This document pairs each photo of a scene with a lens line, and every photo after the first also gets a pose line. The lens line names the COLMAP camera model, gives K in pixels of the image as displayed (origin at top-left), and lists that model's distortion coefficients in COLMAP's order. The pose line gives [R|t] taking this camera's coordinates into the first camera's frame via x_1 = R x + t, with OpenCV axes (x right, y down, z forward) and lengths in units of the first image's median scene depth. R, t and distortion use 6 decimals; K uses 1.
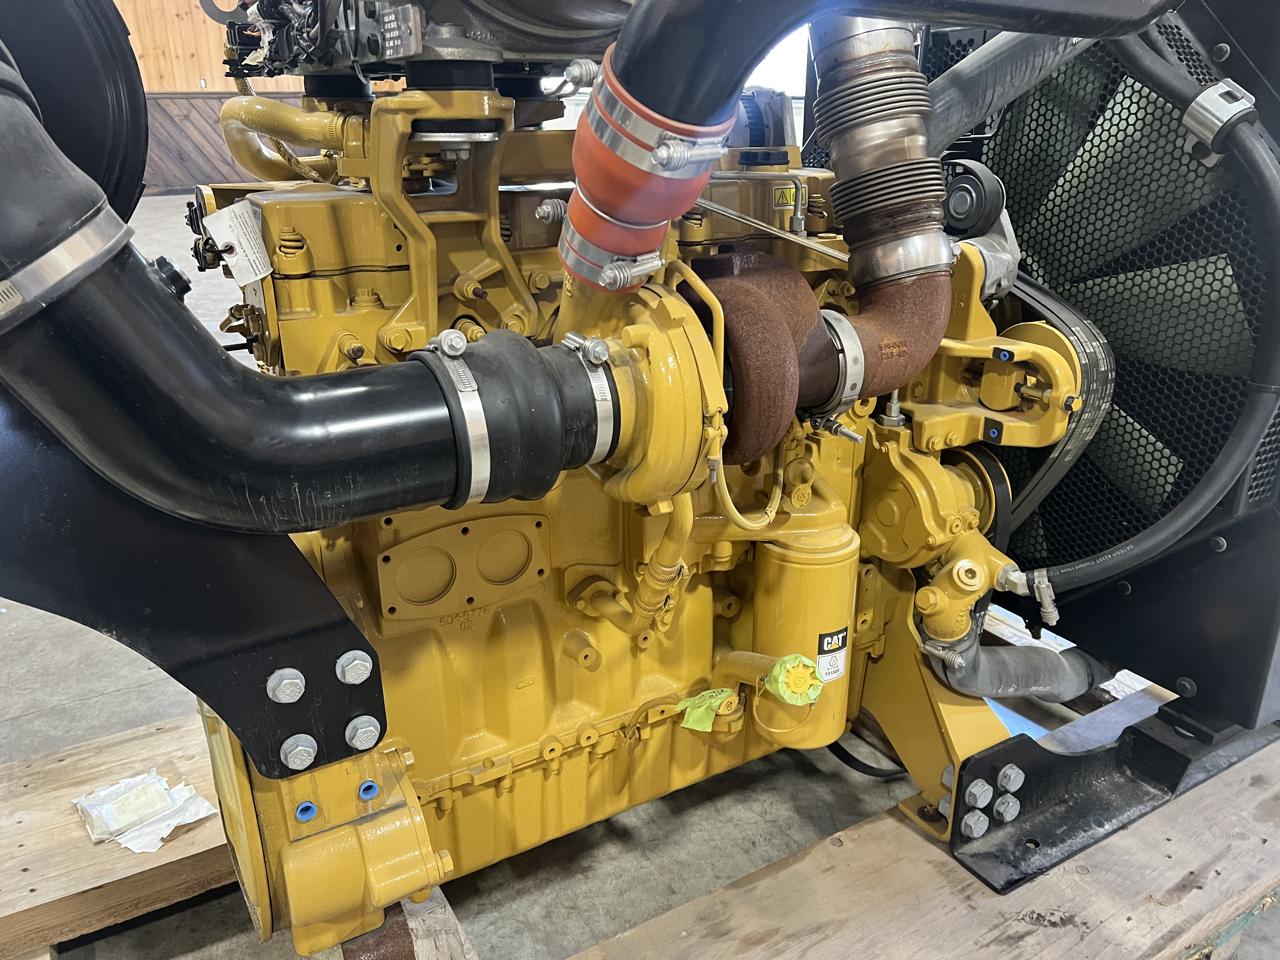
lens RADIAL K [[971.4, 0, 629.7], [0, 971.4, 490.5], [0, 0, 1]] dist [0.042409, -0.050261]
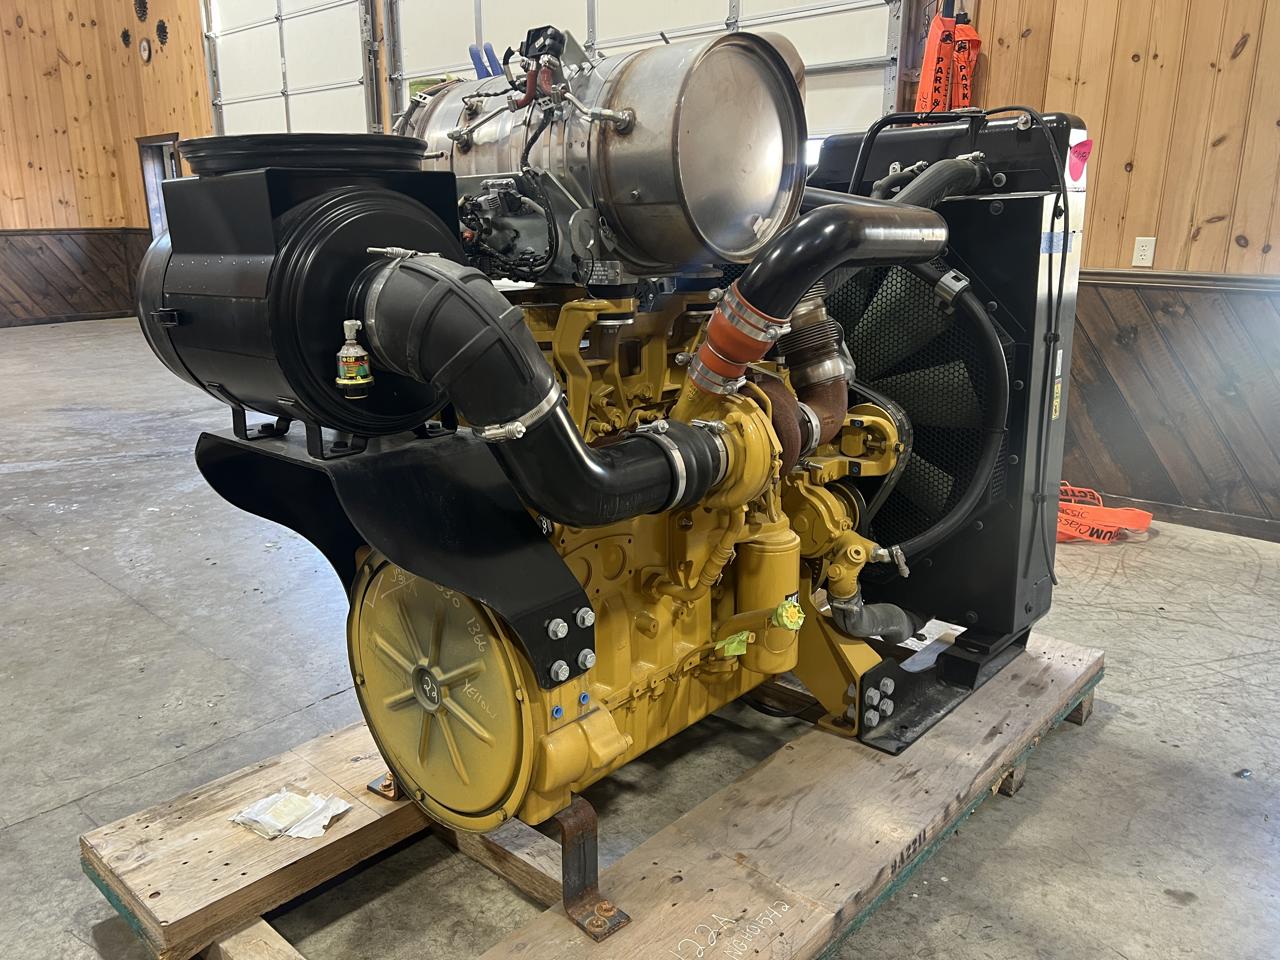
lens RADIAL K [[971.4, 0, 629.7], [0, 971.4, 472.6], [0, 0, 1]] dist [0.042409, -0.050261]
pose [[0.957275, -0.079593, 0.278012, -0.466345], [0.114622, 0.987065, -0.112088, 0.090044], [-0.265494, 0.139165, 0.954016, -0.494952]]
